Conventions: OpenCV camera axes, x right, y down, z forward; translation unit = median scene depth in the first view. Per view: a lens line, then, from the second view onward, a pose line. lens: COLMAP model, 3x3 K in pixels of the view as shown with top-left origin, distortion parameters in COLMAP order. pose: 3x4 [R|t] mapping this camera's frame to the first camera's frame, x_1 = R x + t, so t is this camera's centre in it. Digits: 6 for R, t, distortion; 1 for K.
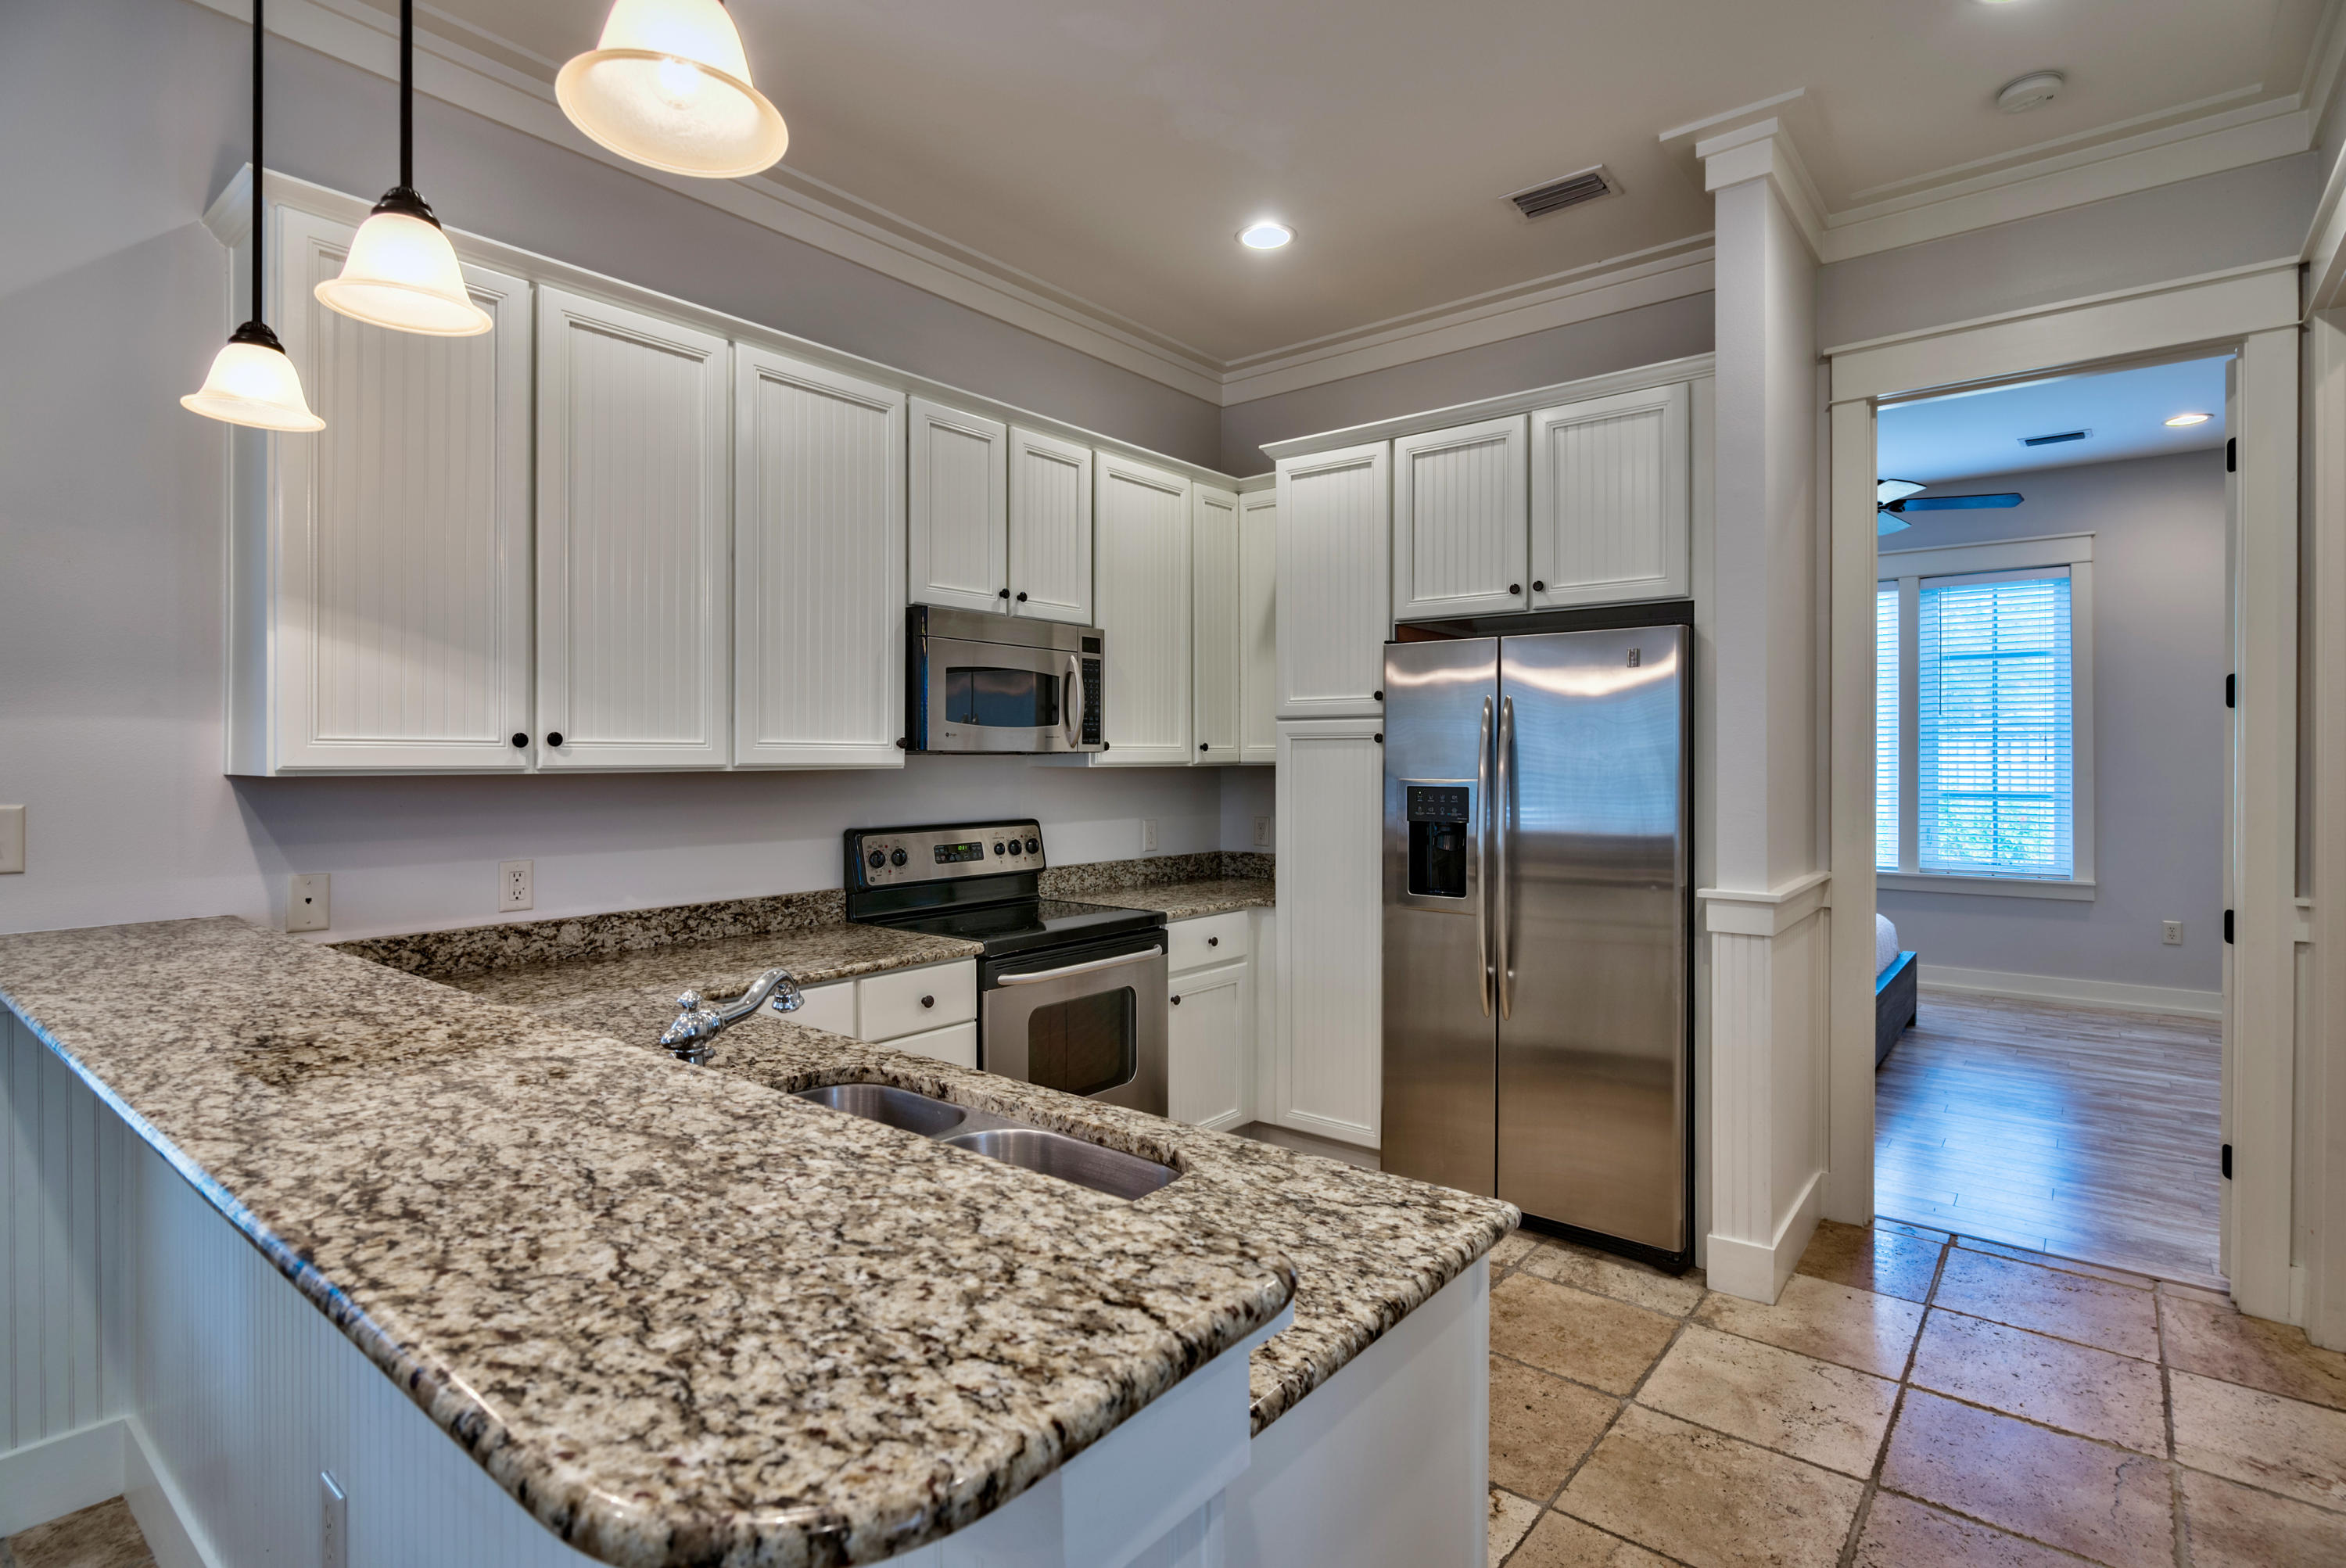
lens RADIAL K [[1198.2, 0, 1140.3], [0, 1198.2, 770.1], [0, 0, 1]] dist [-0.002563, -0.000247]
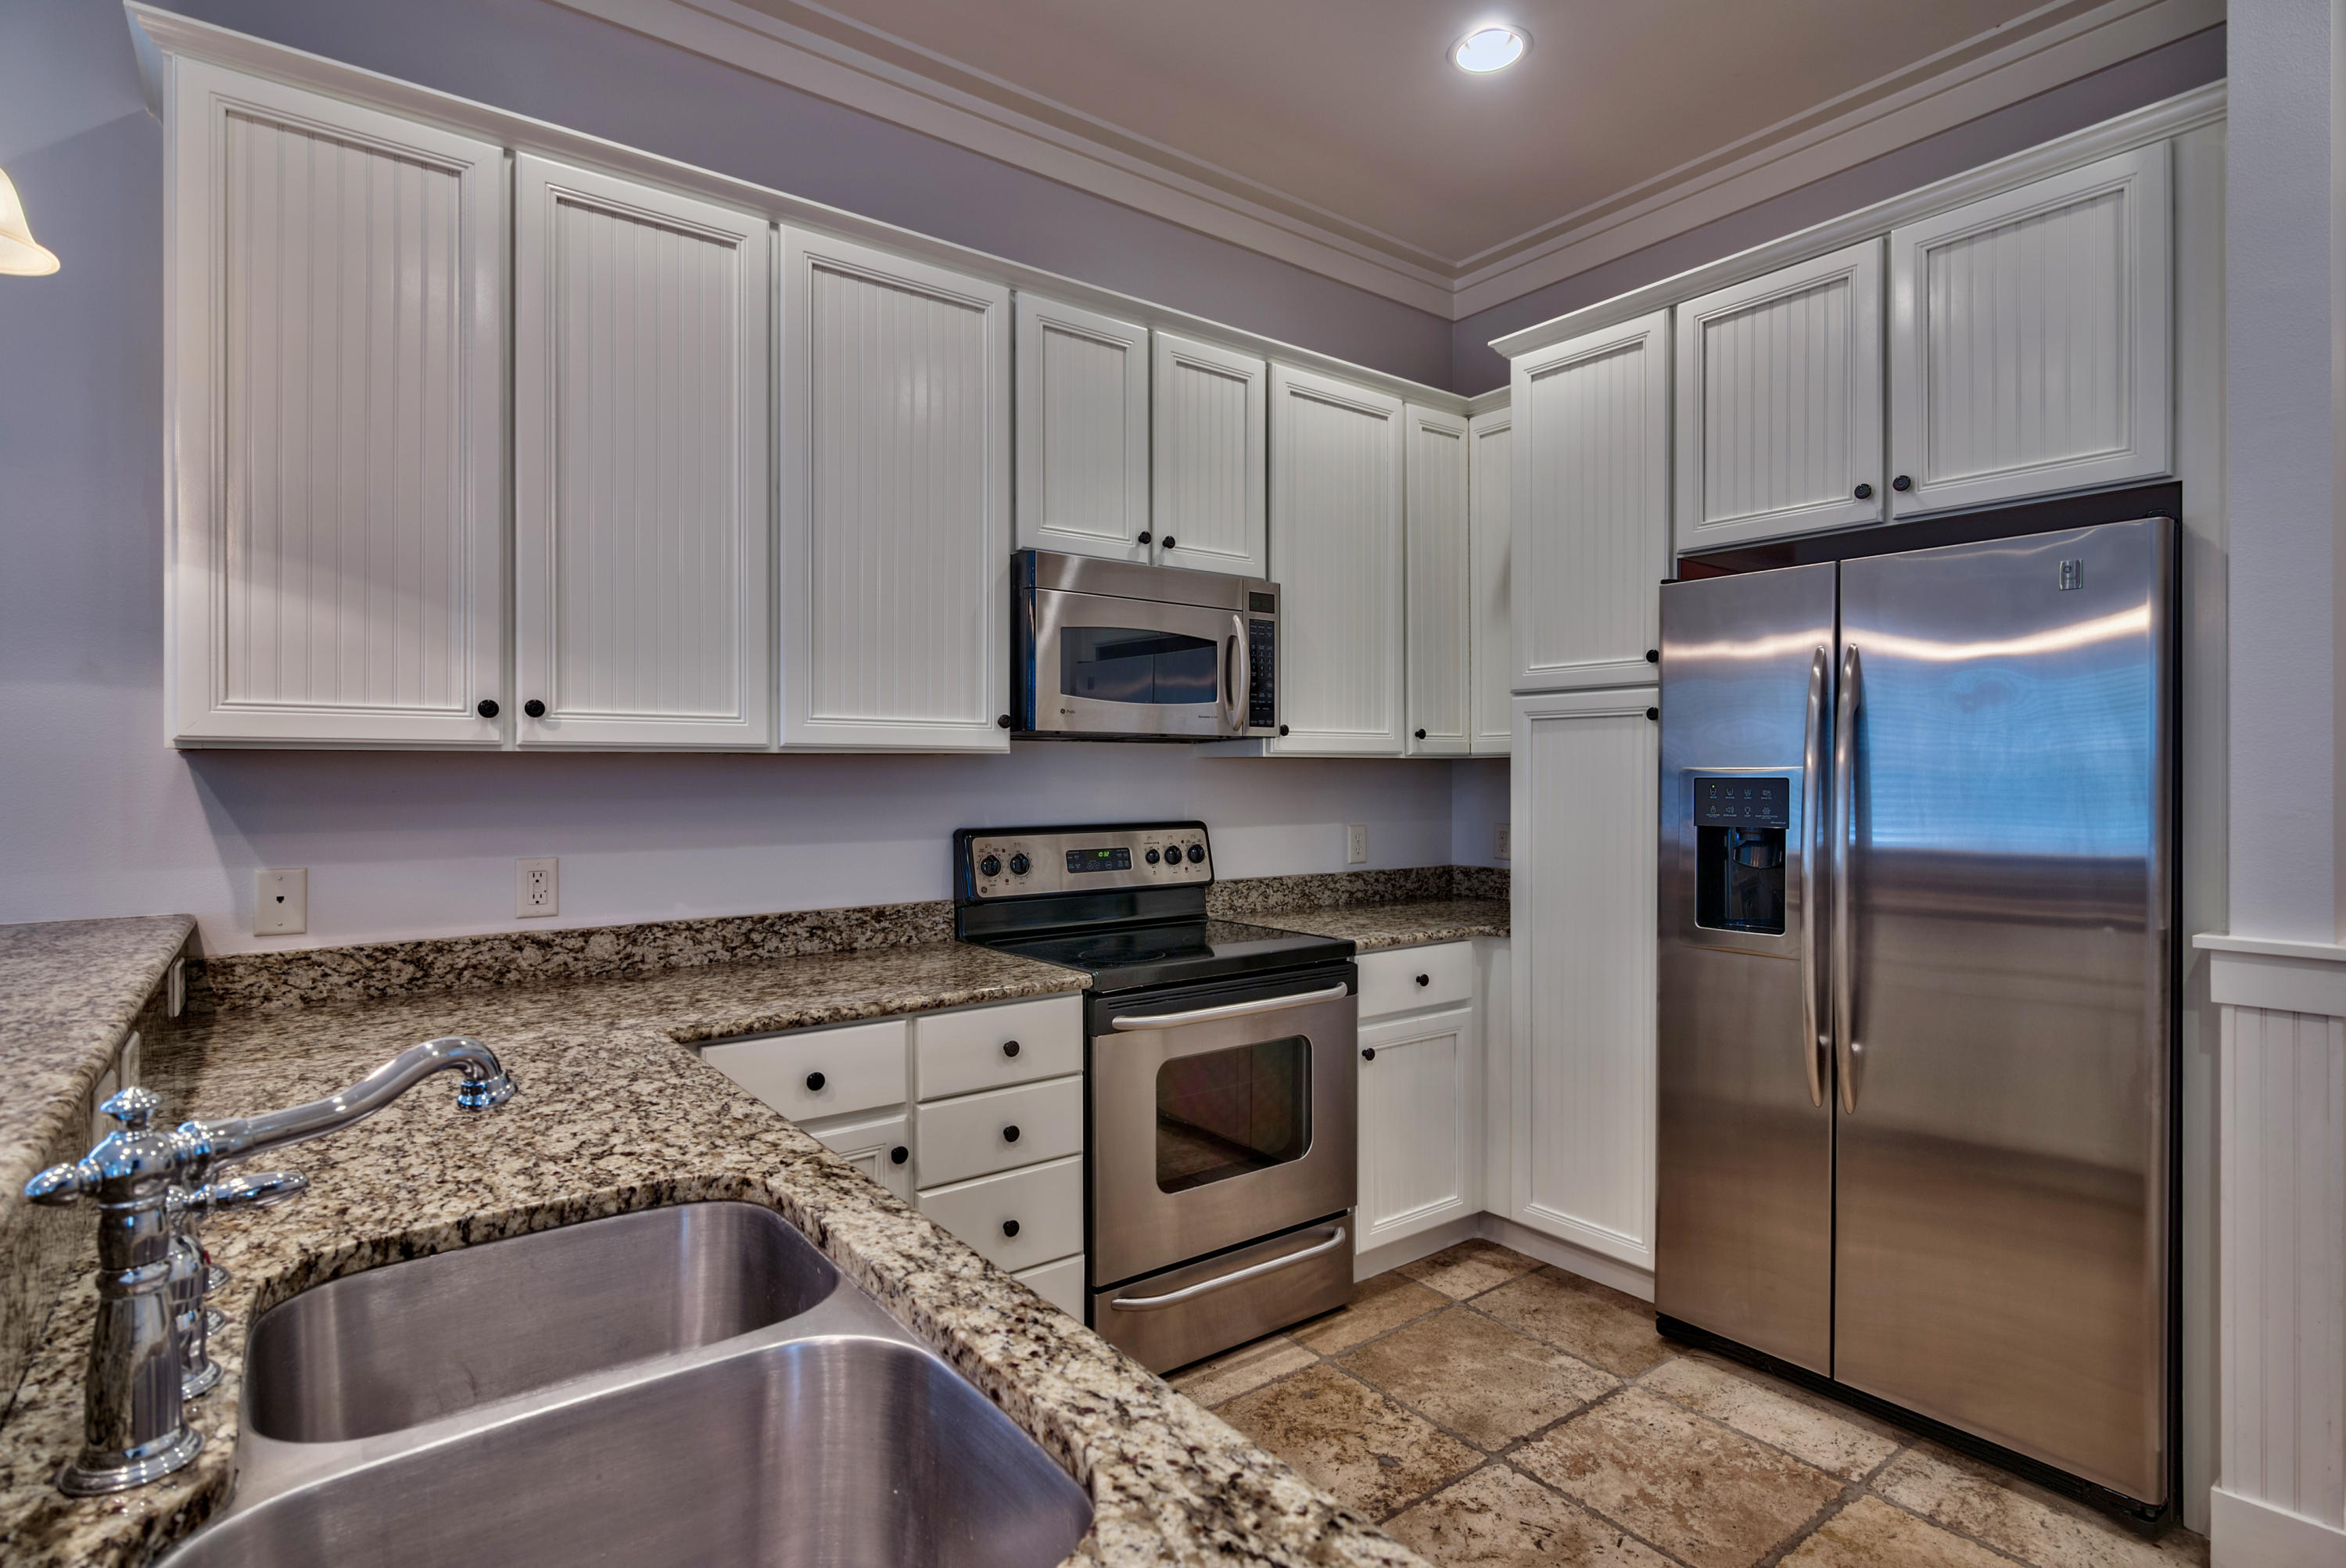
lens RADIAL K [[1188.1, 0, 1101.3], [0, 1188.1, 785.3], [0, 0, 1]] dist [-0.001476, -0.000889]
pose [[0.966268, 0.000301, -0.257539, 0.064415], [-0.000250, 1.000000, 0.000228, 0.018505], [0.257539, -0.000156, 0.966268, 0.224946]]
